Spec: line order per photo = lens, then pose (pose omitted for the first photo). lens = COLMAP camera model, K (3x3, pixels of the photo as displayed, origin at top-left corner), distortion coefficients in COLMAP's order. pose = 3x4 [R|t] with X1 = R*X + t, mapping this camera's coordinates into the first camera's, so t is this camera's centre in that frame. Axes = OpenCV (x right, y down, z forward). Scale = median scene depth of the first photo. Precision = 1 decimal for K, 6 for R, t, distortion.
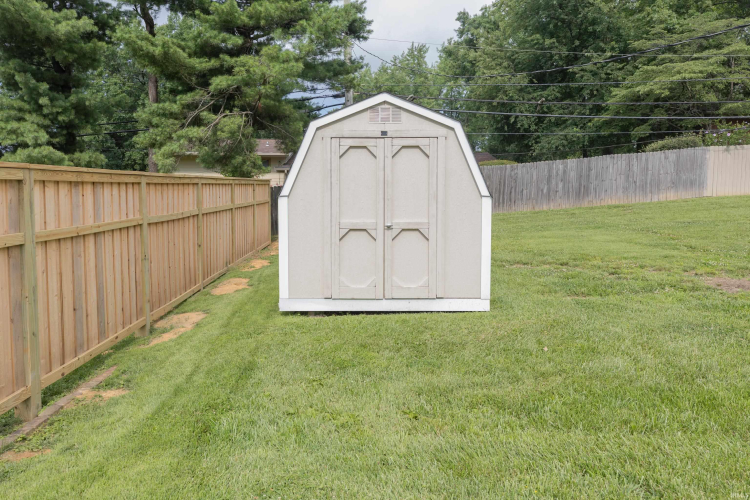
lens RADIAL K [[570.7, 0, 371.4], [0, 570.7, 245.5], [0, 0, 1]] dist [0.020073, -0.003685]
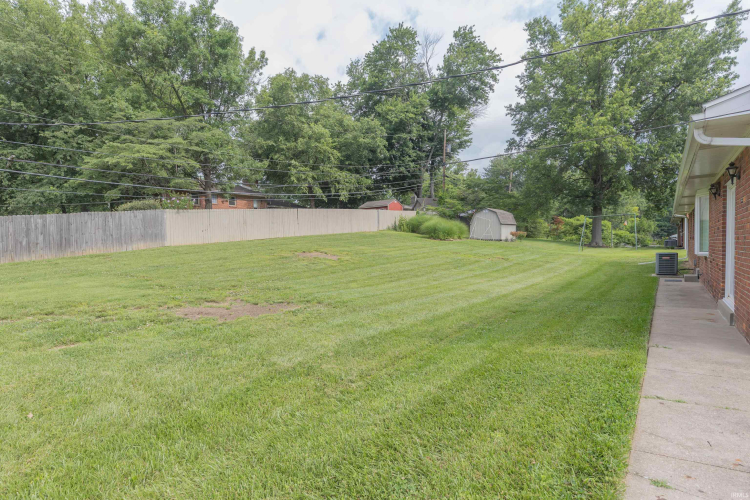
lens RADIAL K [[440.6, 0, 359.4], [0, 440.6, 269.7], [0, 0, 1]] dist [-0.002623, 0.001652]
pose [[0.589478, -0.060550, 0.805512, 0.012915], [0.085982, 0.996225, 0.011963, -0.003992], [-0.803195, 0.062208, 0.592459, 0.029261]]
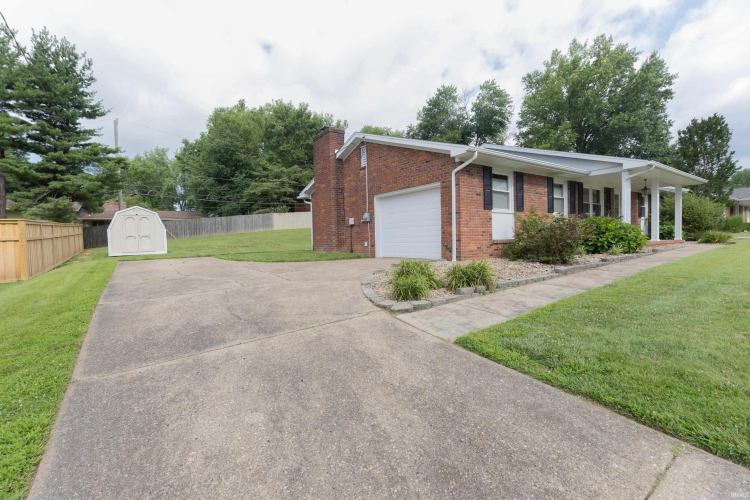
lens RADIAL K [[339.1, 0, 373.0], [0, 339.1, 249.7], [0, 0, 1]] dist [0.005863, -0.000581]
pose [[0.817763, -0.044128, 0.573861, -0.002601], [0.064971, 0.997761, -0.015861, 0.098748], [-0.571876, 0.050255, 0.818799, -0.917965]]
